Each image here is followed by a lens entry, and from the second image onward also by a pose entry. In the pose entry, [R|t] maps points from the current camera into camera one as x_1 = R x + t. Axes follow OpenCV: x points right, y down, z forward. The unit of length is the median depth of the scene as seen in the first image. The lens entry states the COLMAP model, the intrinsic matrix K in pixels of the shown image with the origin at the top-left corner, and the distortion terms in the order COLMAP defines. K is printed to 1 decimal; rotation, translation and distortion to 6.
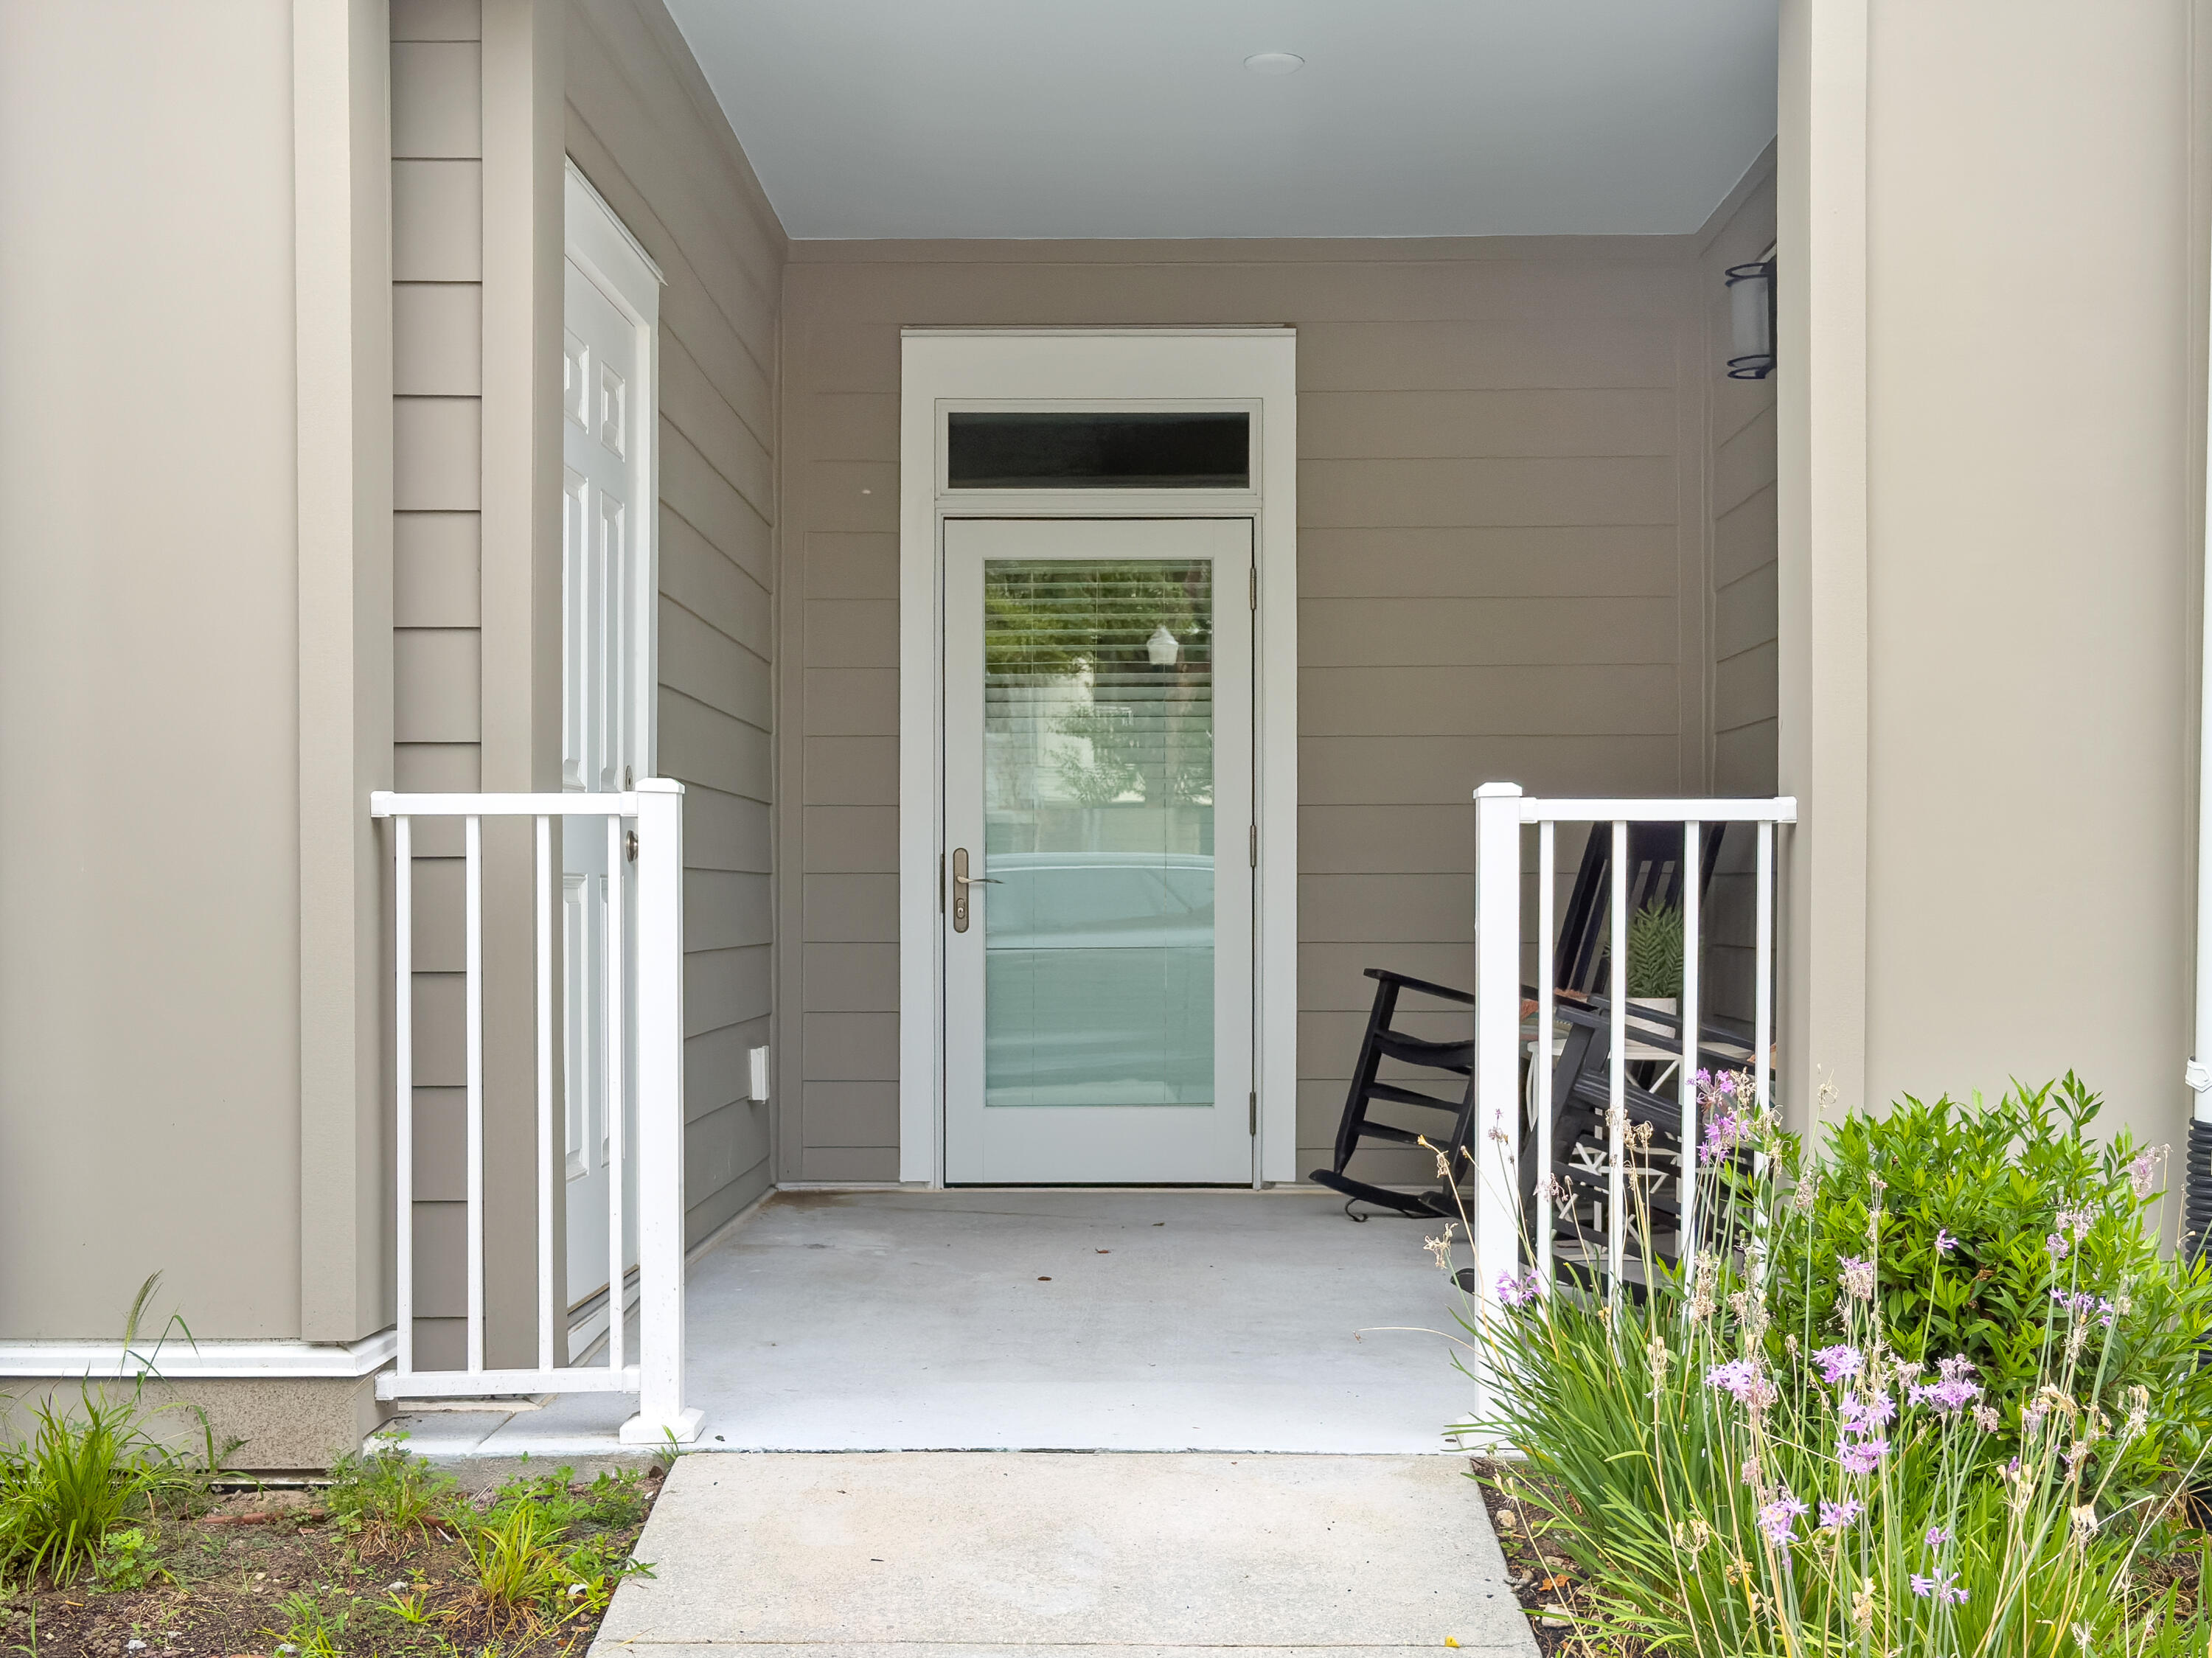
lens RADIAL K [[2727.7, 0, 1106.0], [0, 2727.7, 829.0], [0, 0, 1]] dist [0.074563, 0.017803]
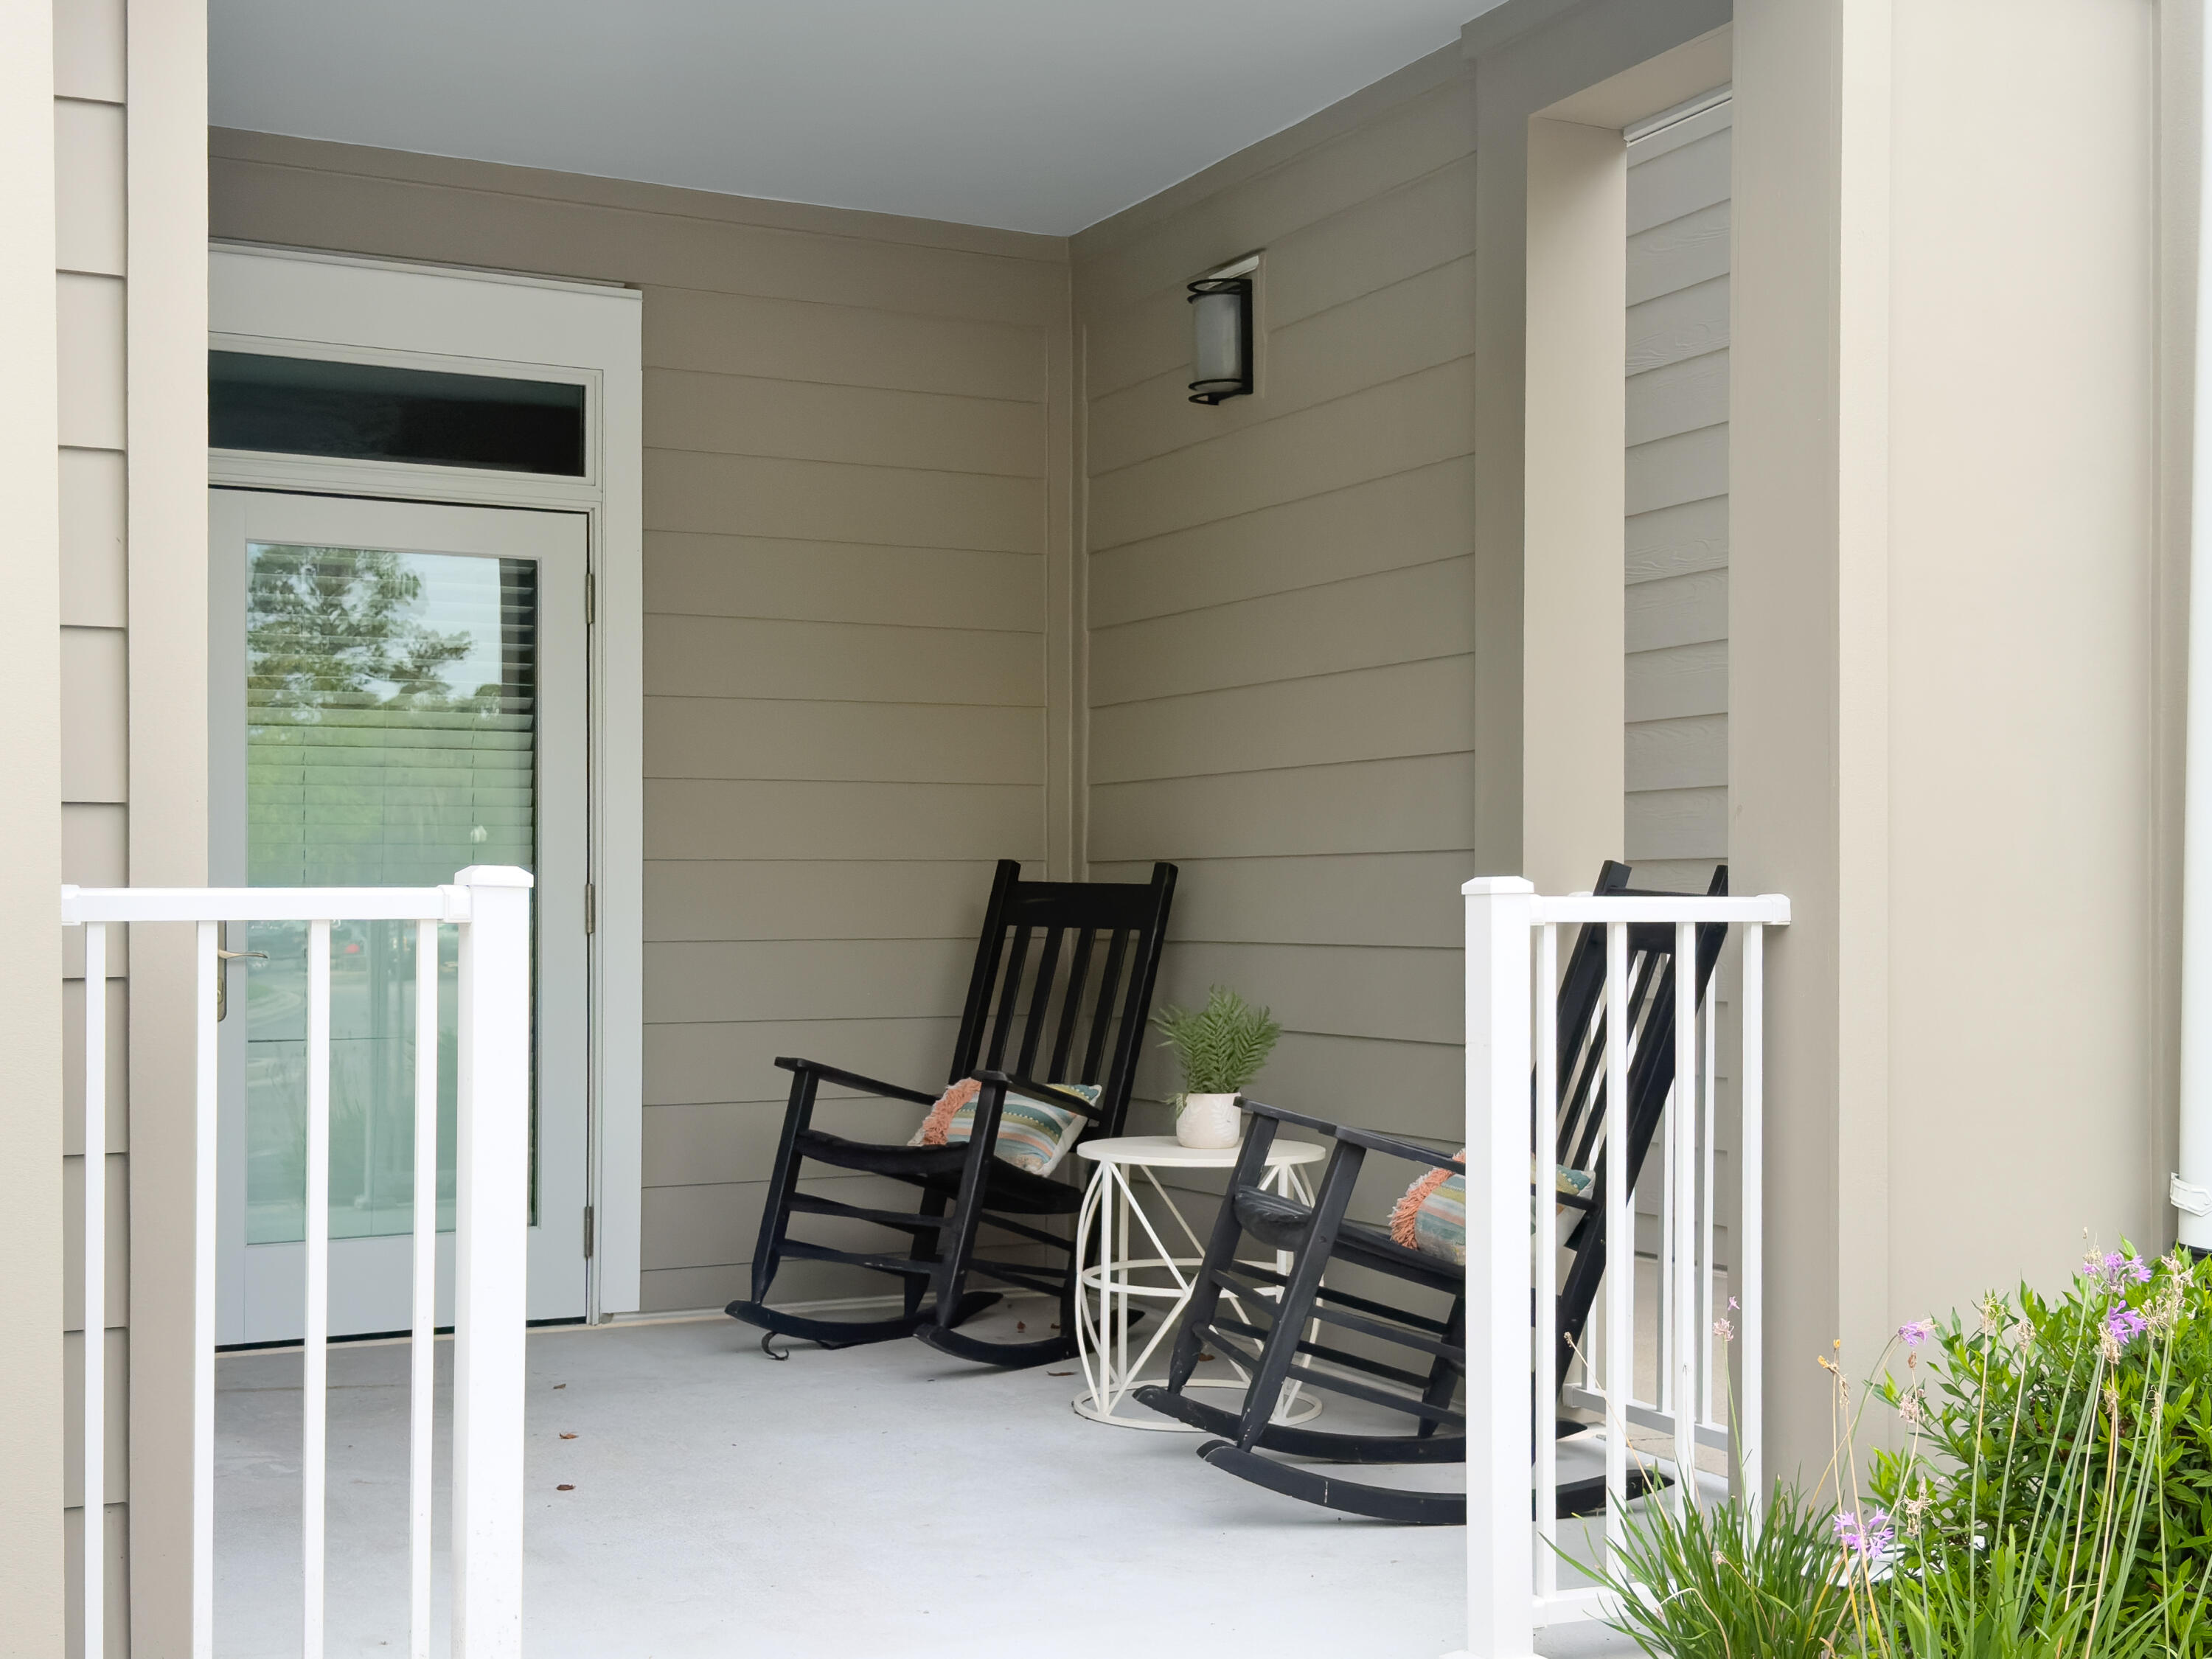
lens RADIAL K [[2727.9, 0, 1106.0], [0, 2727.9, 829.5], [0, 0, 1]] dist [0.074563, 0.017803]
pose [[0.866917, 0.010785, 0.498336, -0.241404], [-0.010102, 0.999941, -0.004069, -0.017257], [-0.498350, -0.001507, 0.866974, 0.216575]]
